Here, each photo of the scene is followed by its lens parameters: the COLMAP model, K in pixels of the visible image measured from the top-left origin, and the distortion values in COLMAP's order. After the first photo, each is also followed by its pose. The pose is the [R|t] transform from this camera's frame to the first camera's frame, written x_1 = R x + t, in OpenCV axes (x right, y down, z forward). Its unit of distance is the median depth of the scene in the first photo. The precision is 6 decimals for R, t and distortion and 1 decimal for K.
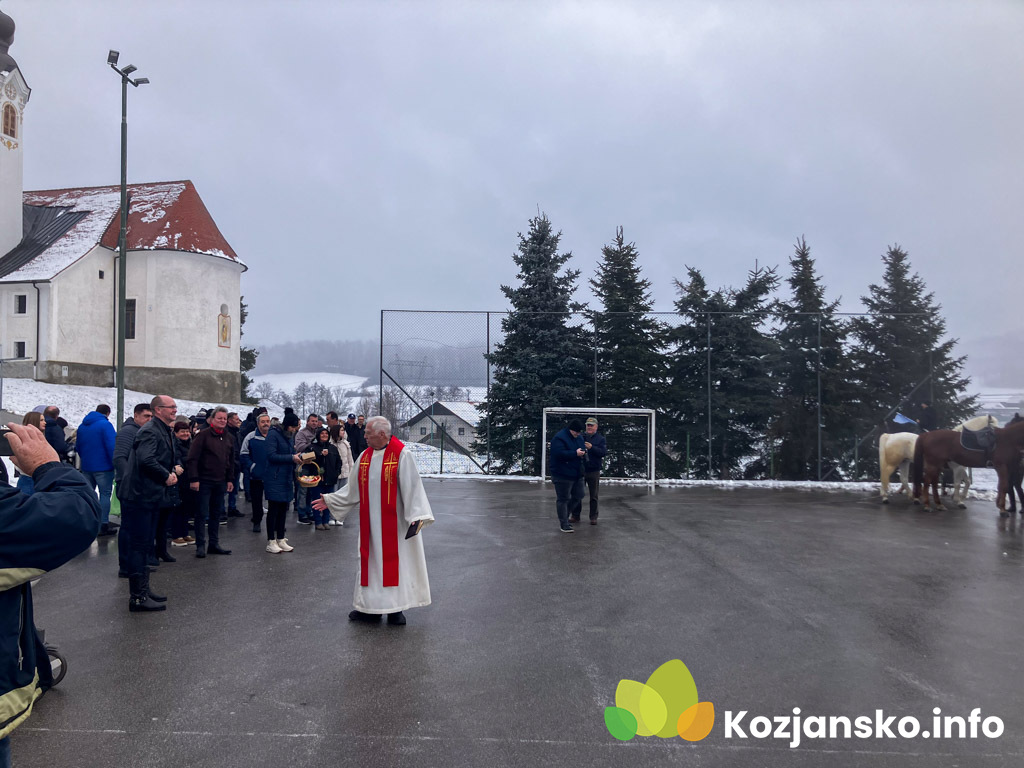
lens RADIAL K [[870.6, 0, 507.2], [0, 870.6, 384.5], [0, 0, 1]] dist [0.078068, -0.057801]
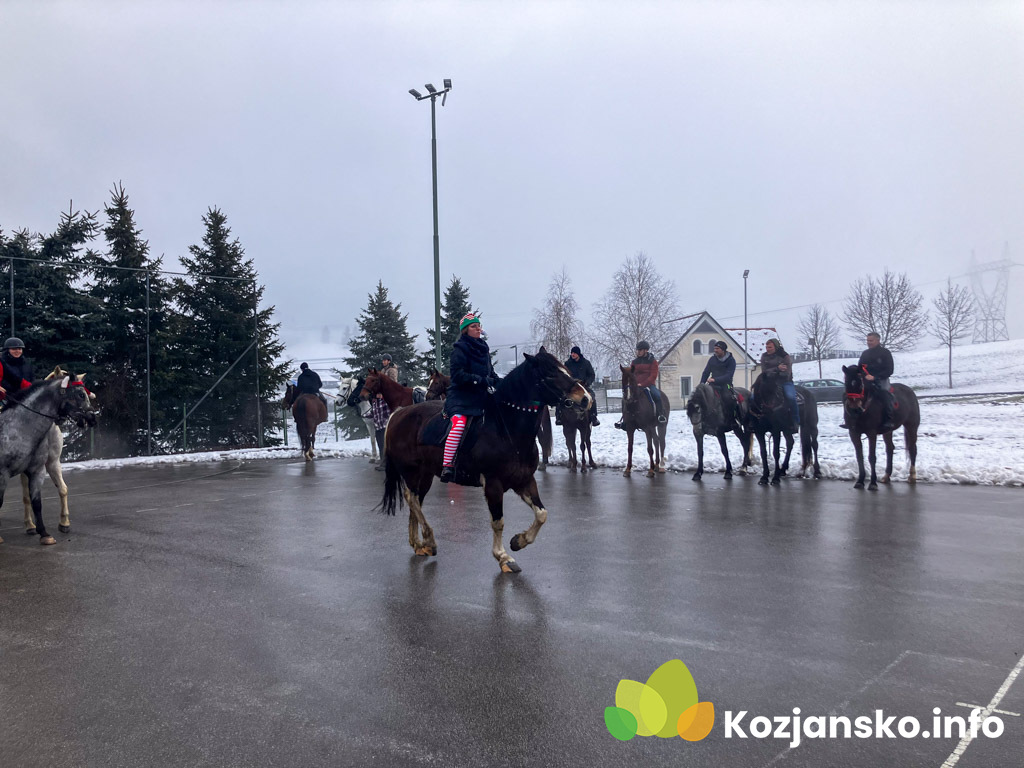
lens RADIAL K [[870.6, 0, 523.2], [0, 870.6, 355.1], [0, 0, 1]] dist [0.078068, -0.057801]
pose [[0.650678, 0.003825, 0.759344, -0.076801], [-0.002496, 0.999993, -0.002899, 0.007215], [-0.759350, -0.000009, 0.650682, 0.113770]]
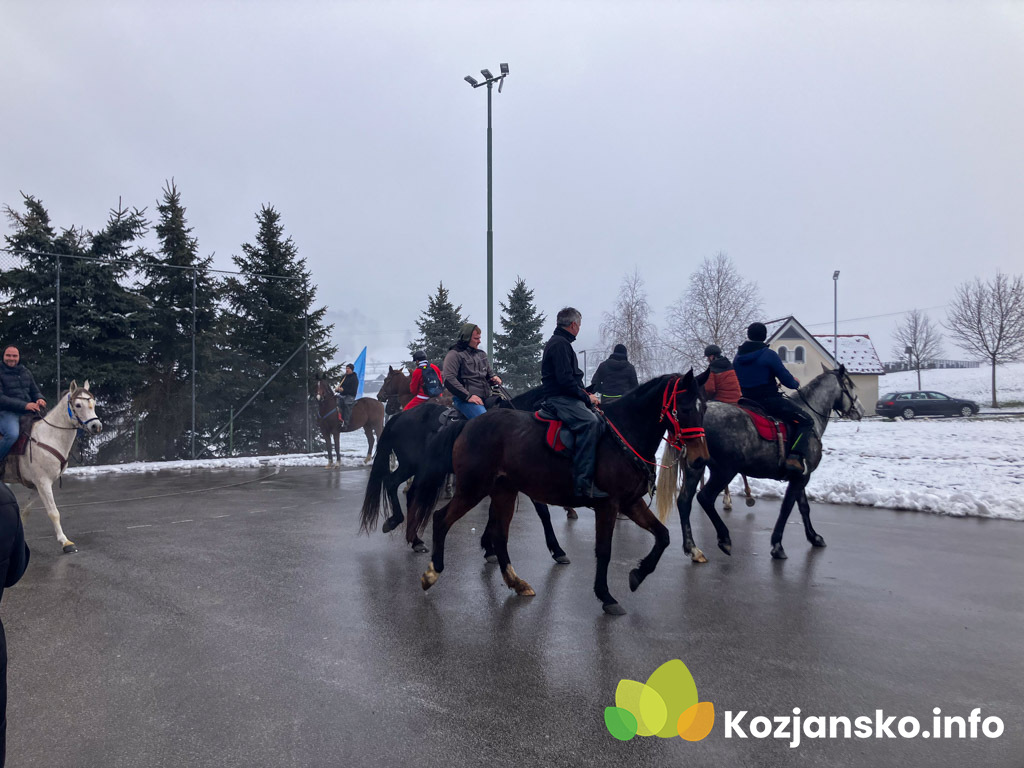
lens RADIAL K [[870.6, 0, 506.8], [0, 870.6, 365.3], [0, 0, 1]] dist [0.078068, -0.057801]
pose [[0.731301, 0.008072, 0.682007, -0.014407], [-0.015700, 0.999864, 0.005000, 0.006019], [-0.681875, -0.014364, 0.731328, 0.137908]]
